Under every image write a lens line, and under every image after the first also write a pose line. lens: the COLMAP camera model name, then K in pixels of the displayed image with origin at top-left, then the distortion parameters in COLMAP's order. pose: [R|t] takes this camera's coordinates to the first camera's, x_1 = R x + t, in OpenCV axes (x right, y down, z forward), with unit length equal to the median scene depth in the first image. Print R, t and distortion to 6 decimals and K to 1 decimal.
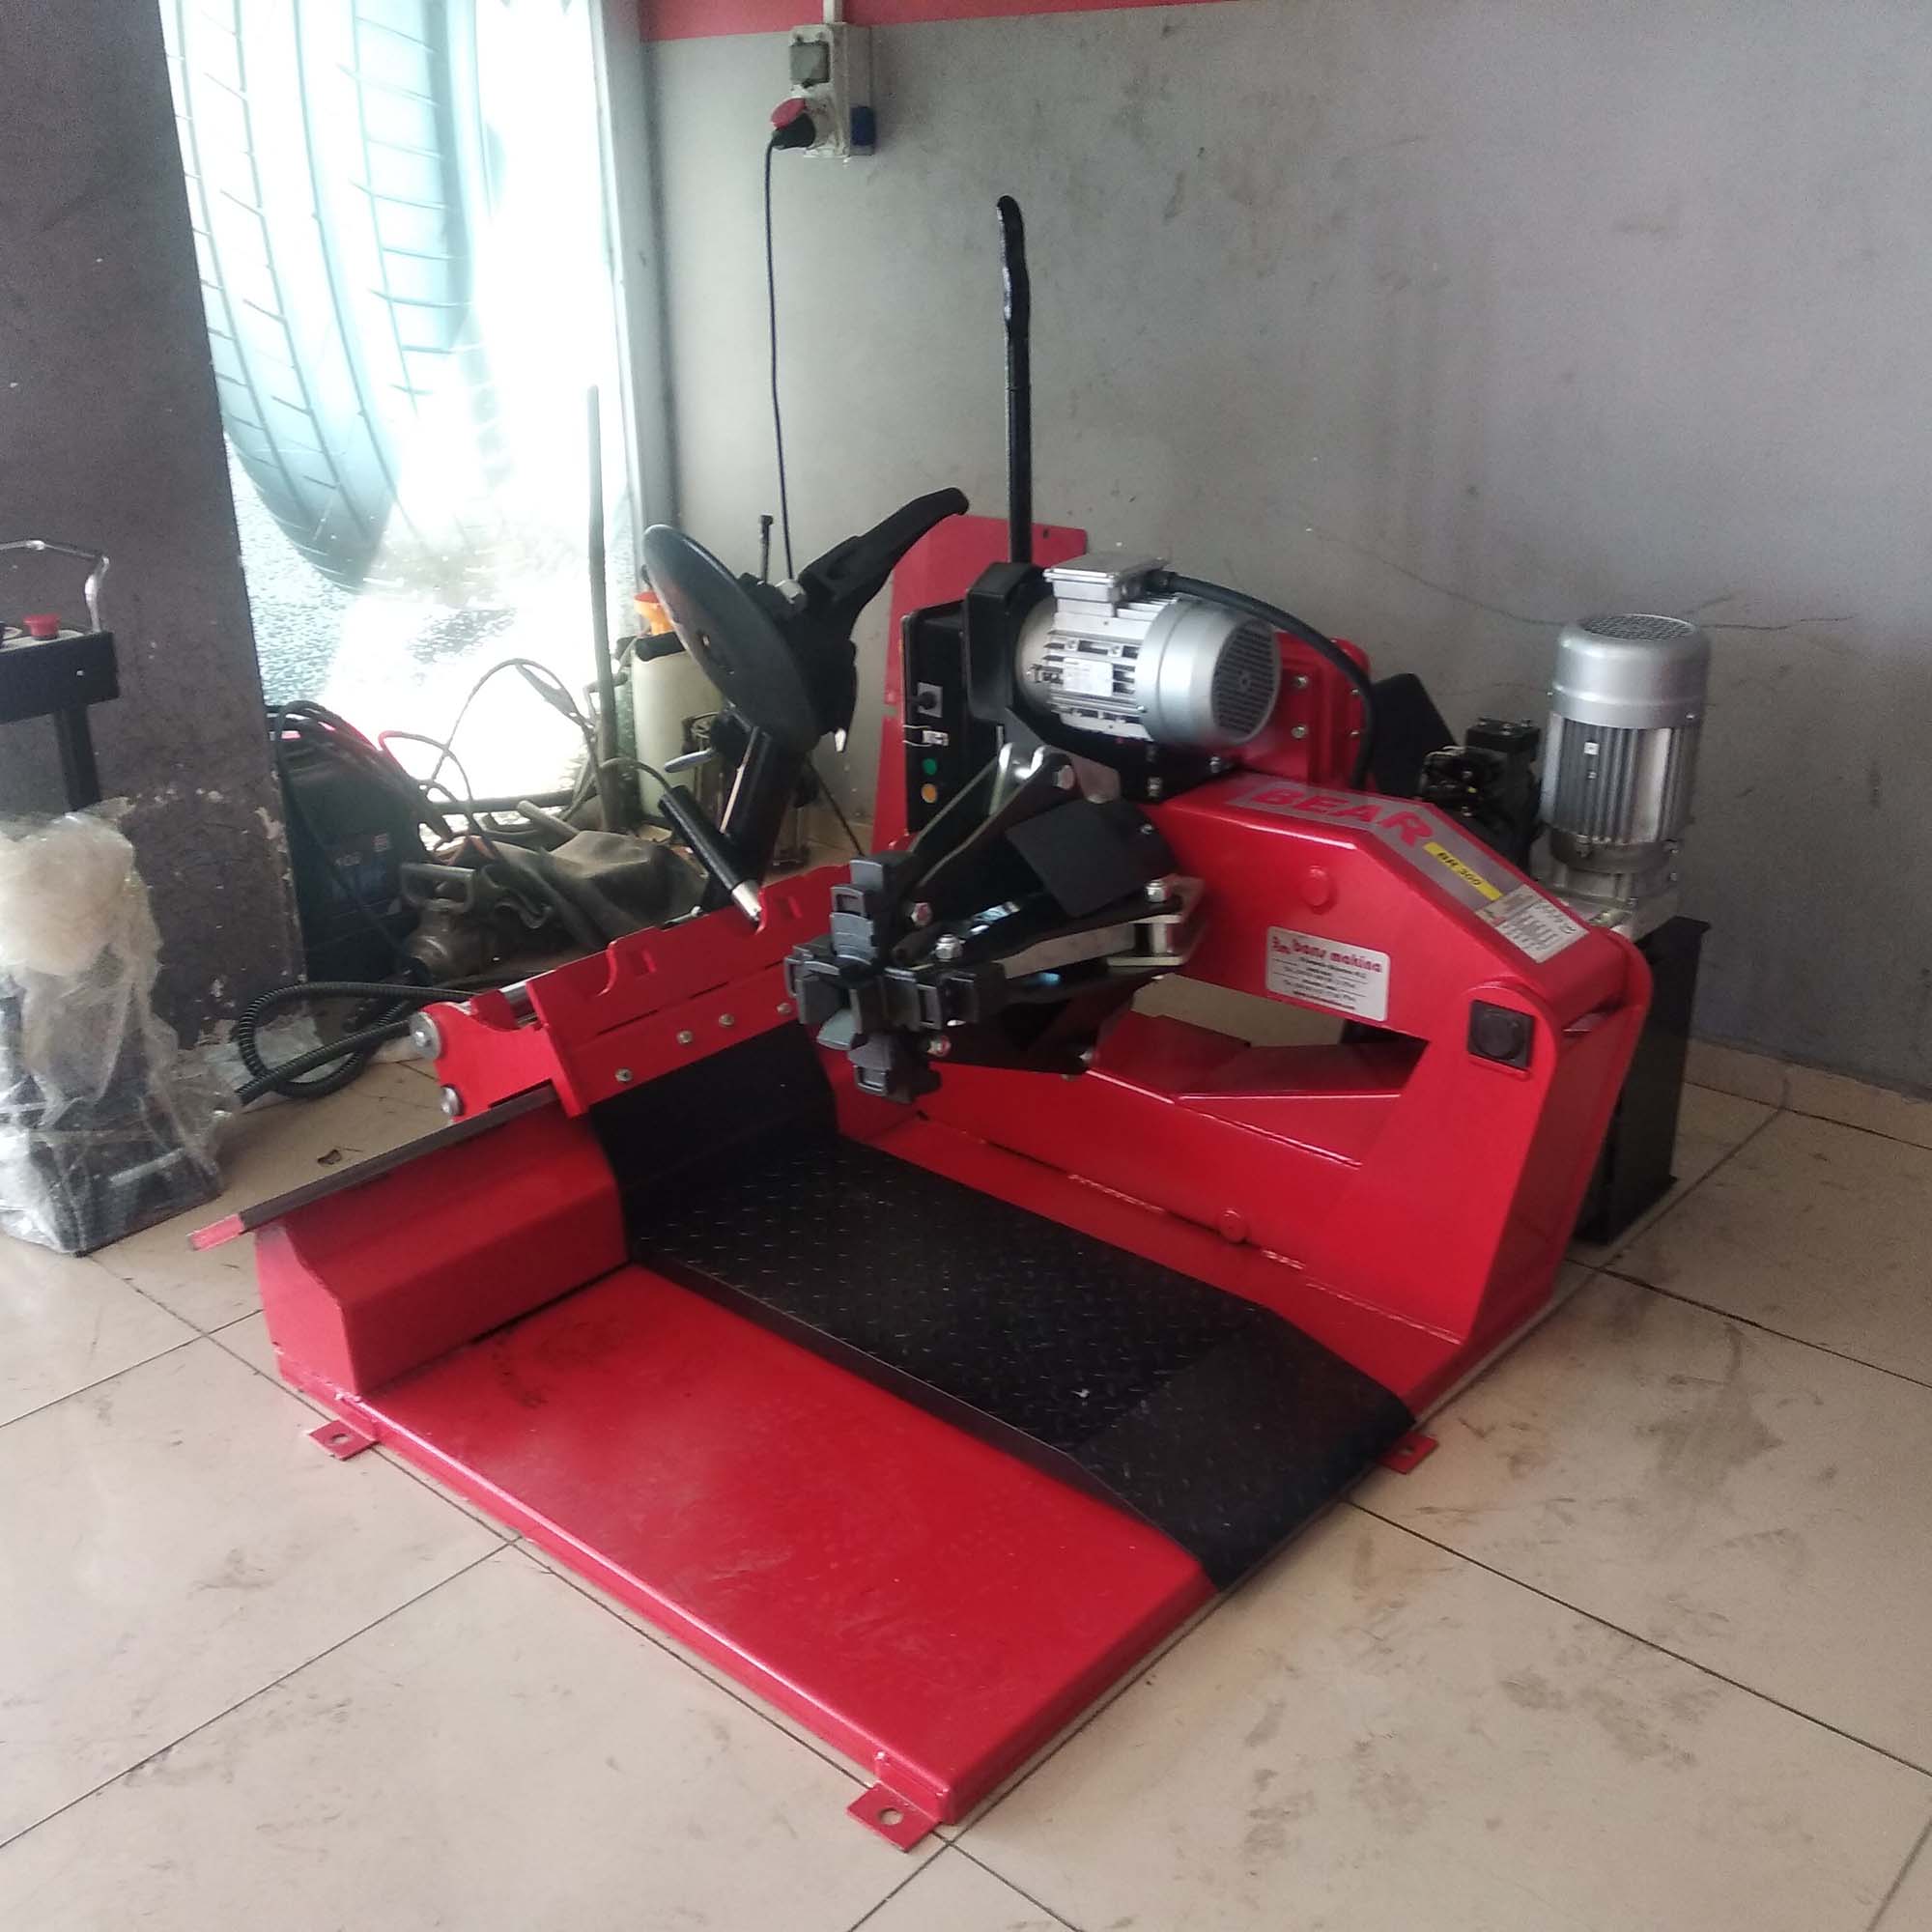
lens RADIAL K [[2008.8, 0, 958.6], [0, 2008.8, 964.2], [0, 0, 1]] dist [0.057301, -0.106365]
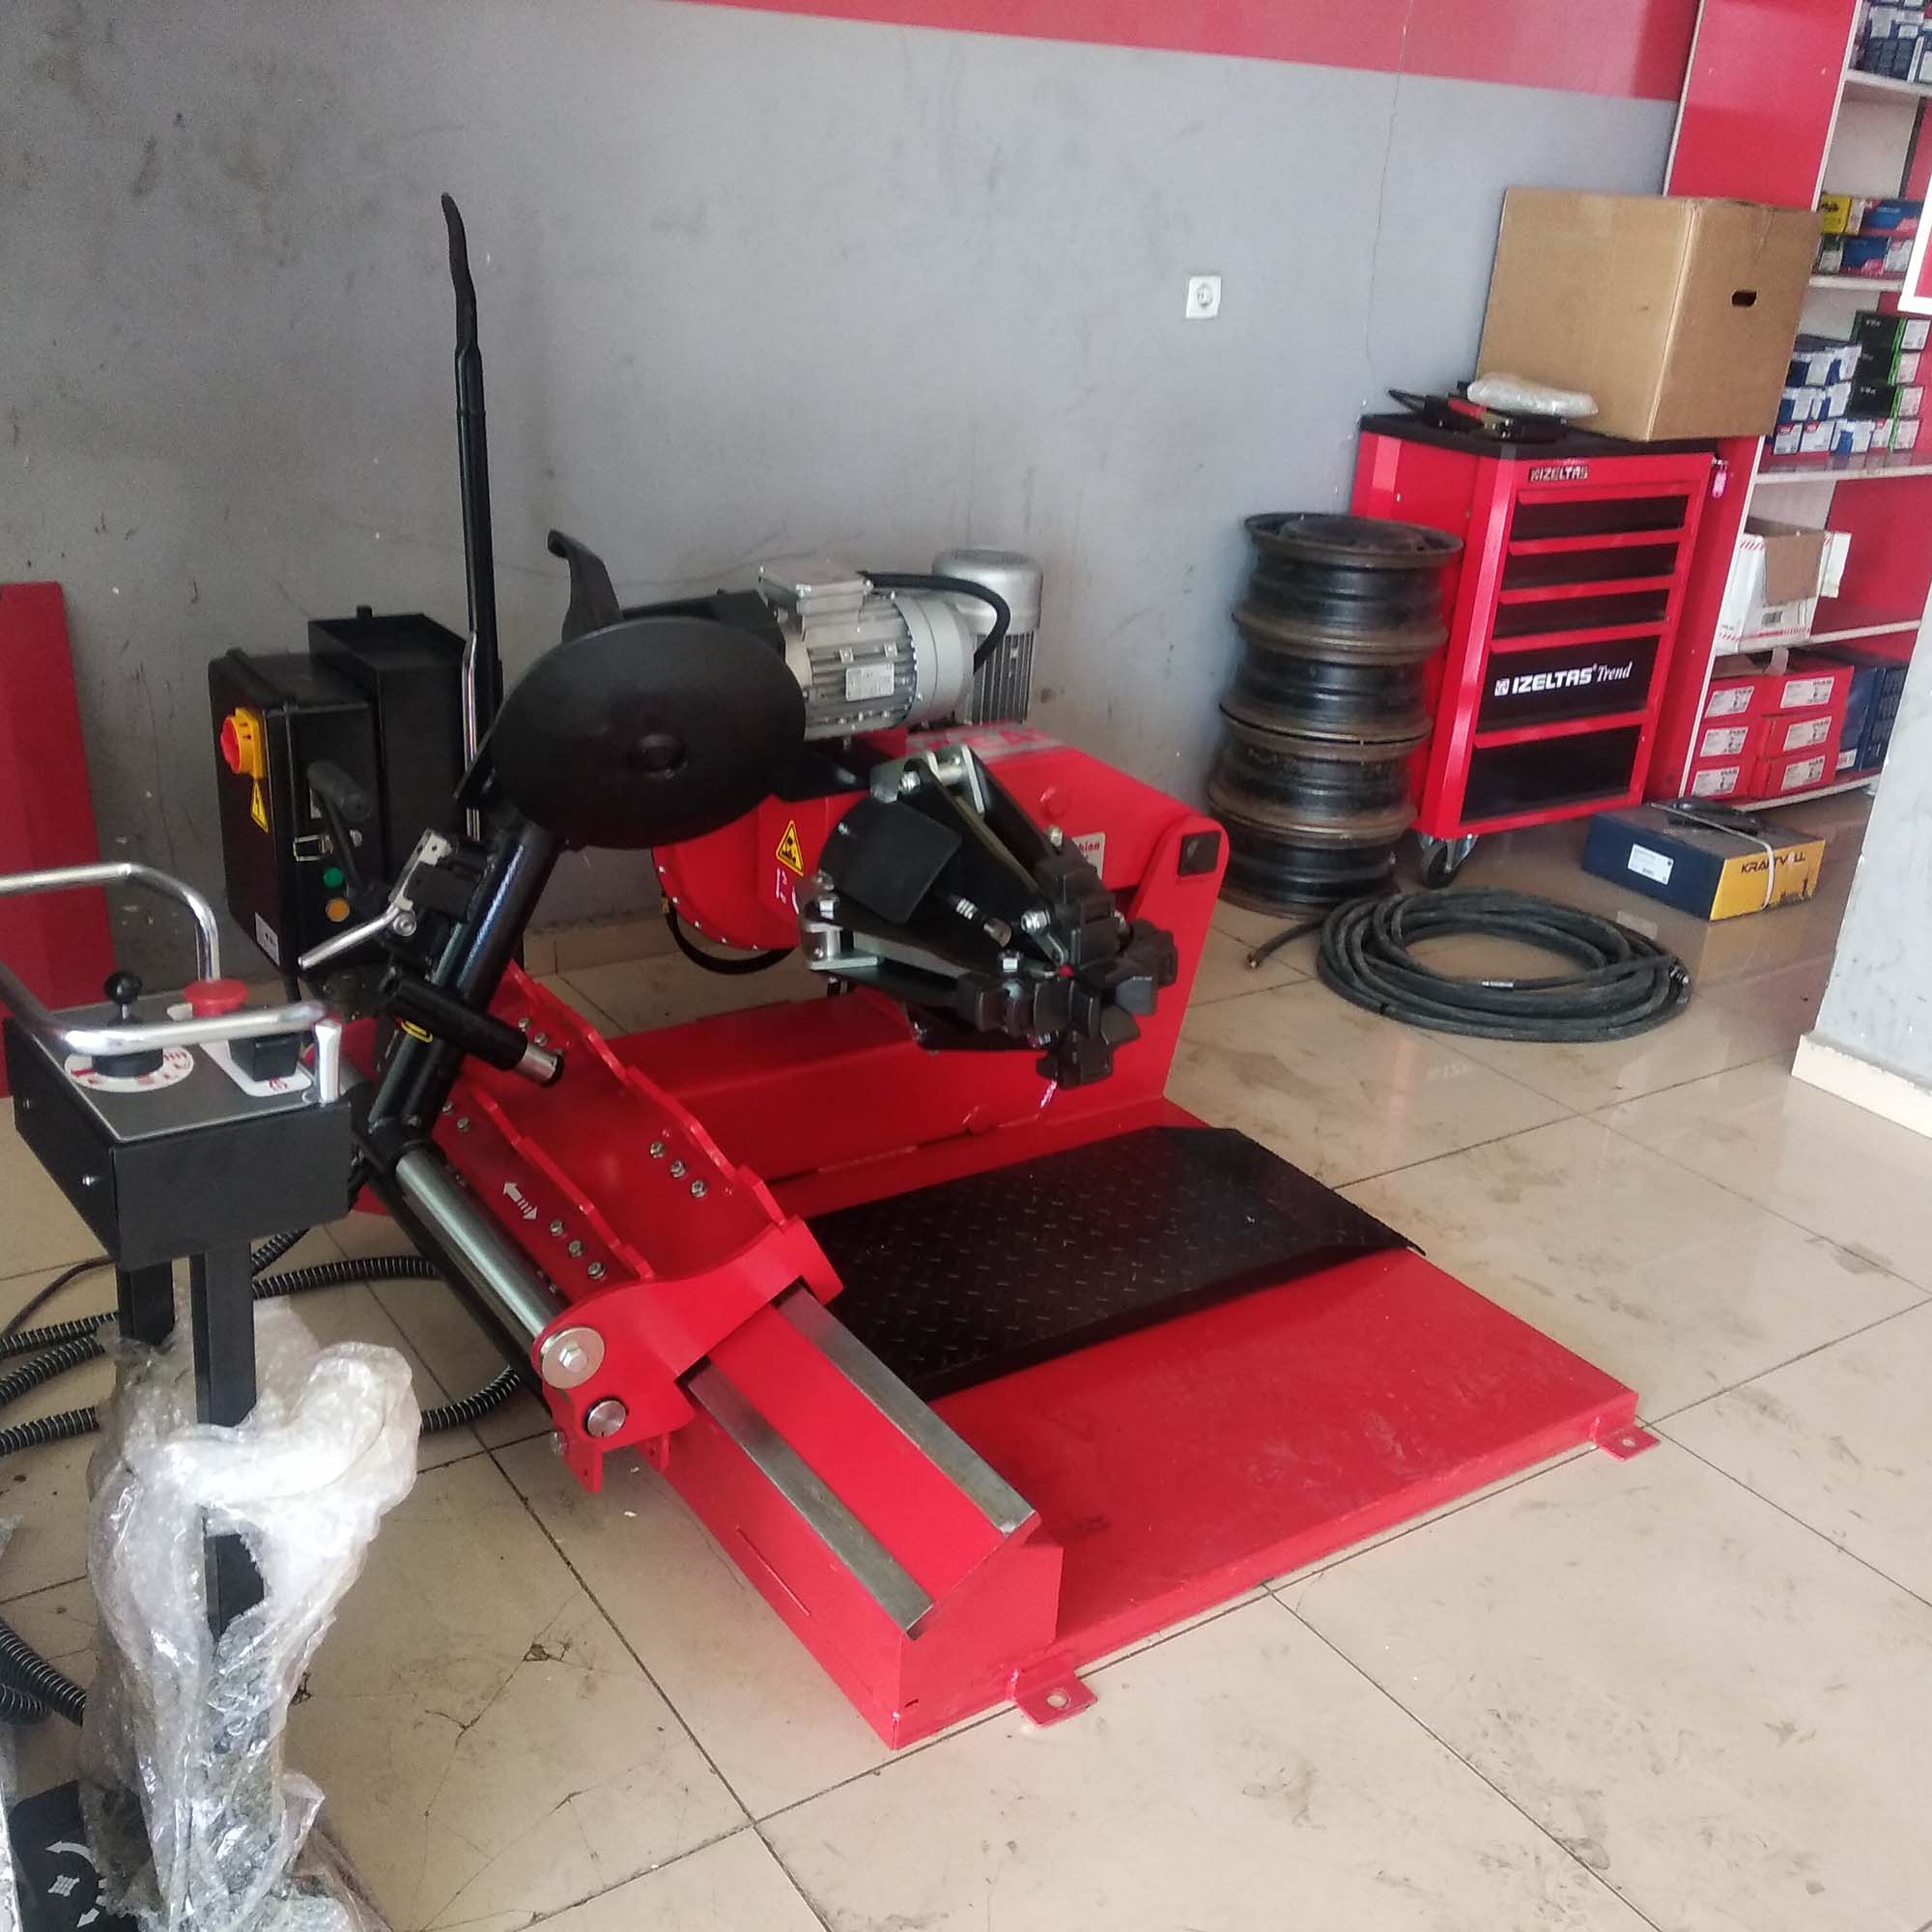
lens RADIAL K [[2008.8, 0, 958.6], [0, 2008.8, 964.2], [0, 0, 1]] dist [0.057301, -0.106365]
pose [[0.231579, -0.342557, 0.910508, -0.984284], [0.282083, 0.919386, 0.274152, -0.302538], [-0.931021, 0.193351, 0.309540, 0.700785]]
